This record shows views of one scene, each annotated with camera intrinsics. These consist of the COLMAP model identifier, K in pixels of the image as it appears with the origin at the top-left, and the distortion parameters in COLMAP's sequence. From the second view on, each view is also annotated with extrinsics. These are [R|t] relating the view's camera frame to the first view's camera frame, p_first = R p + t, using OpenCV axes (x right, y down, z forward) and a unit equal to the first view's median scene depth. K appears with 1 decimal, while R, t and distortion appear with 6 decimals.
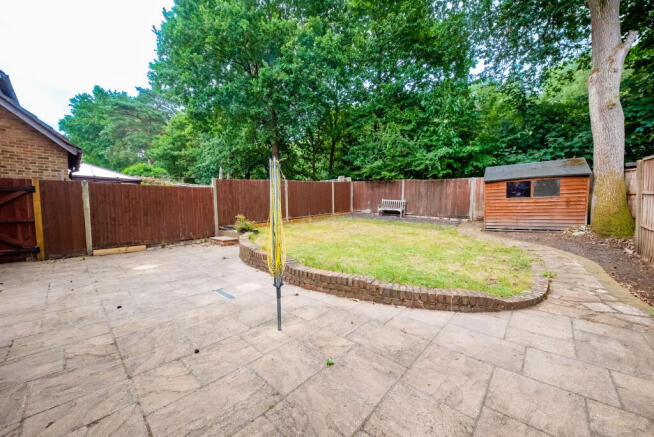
lens RADIAL K [[241.0, 0, 327.0], [0, 241.0, 218.5], [0, 0, 1]] dist [0.000079, 0.000013]
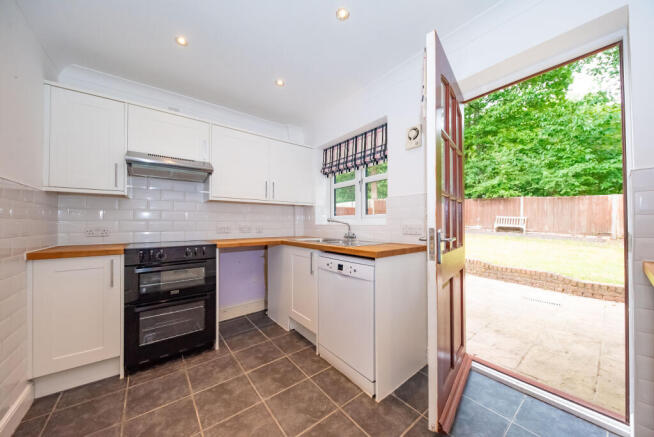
lens RADIAL K [[226.6, 0, 327.0], [0, 226.6, 218.5], [0, 0, 1]] dist [-0.011607, -0.000096]
pose [[0.984422, -0.000565, -0.175821, -0.365813], [-0.010403, 0.998056, -0.061457, -0.003049], [0.175514, 0.062329, 0.982502, -0.082593]]
